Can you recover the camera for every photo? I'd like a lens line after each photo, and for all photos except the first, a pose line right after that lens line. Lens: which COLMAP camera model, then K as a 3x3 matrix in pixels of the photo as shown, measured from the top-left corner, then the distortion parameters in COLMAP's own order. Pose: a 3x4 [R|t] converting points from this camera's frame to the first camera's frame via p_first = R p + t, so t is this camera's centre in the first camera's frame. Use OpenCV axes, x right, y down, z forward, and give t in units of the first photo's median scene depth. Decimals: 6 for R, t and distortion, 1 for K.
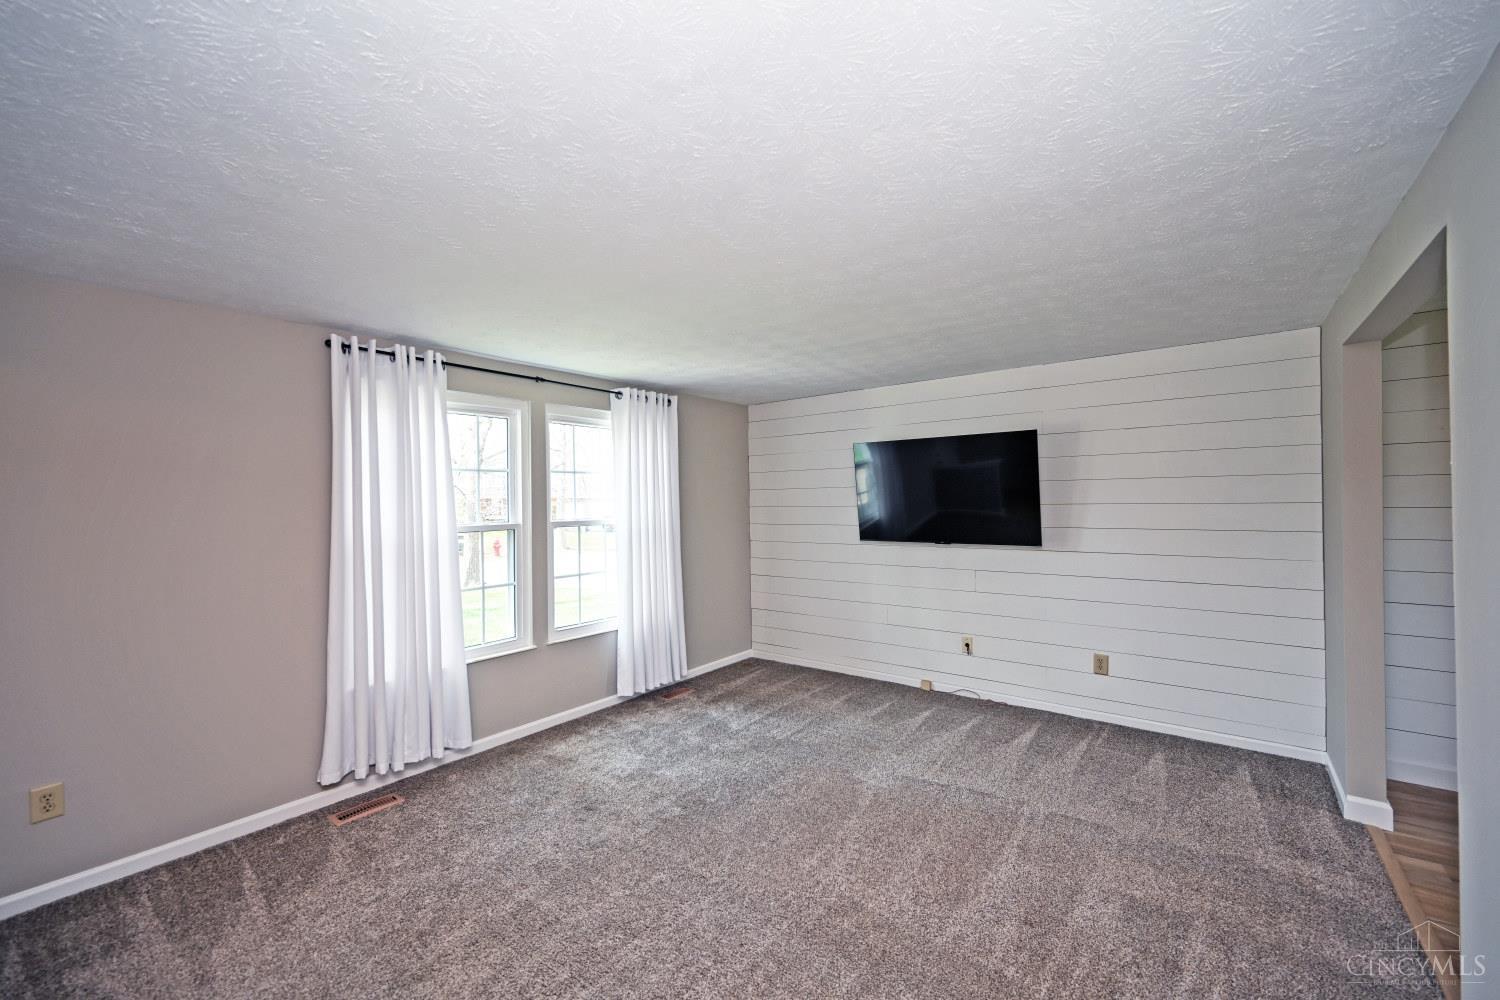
lens RADIAL K [[586.8, 0, 750.6], [0, 586.8, 499.9], [0, 0, 1]] dist [-0.003520, 0.001130]
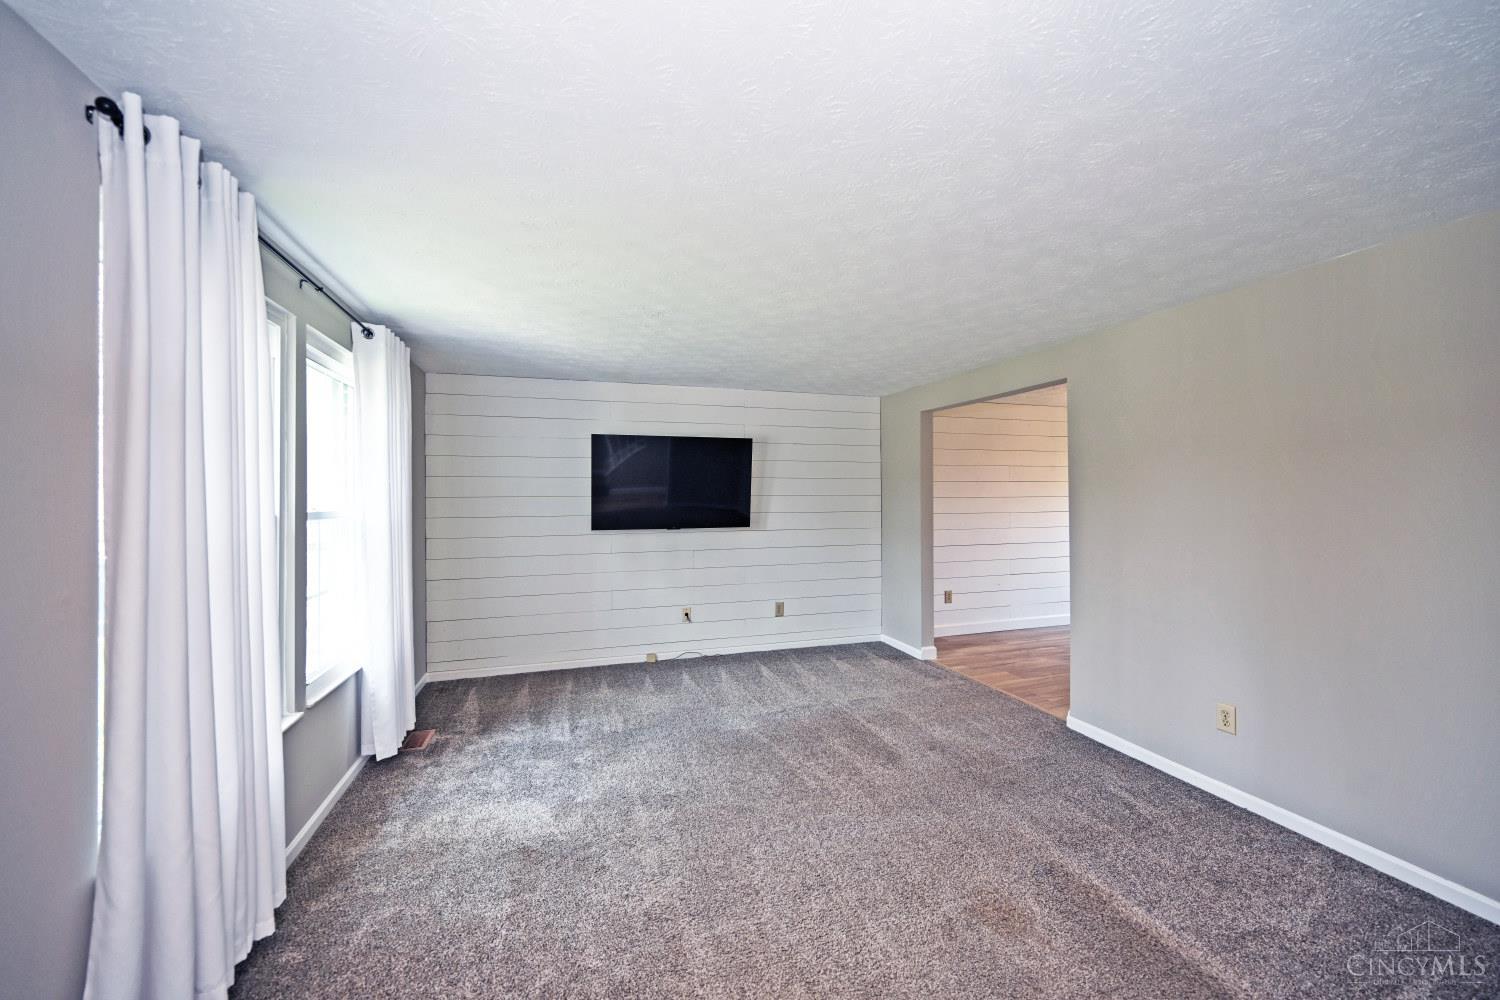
lens RADIAL K [[586.8, 0, 734.4], [0, 586.8, 499.7], [0, 0, 1]] dist [-0.003520, 0.001130]
pose [[0.575031, 0.008913, 0.818083, -0.600067], [-0.005214, 0.999960, -0.007230, 0.026996], [-0.818115, -0.000108, 0.575055, 0.268067]]
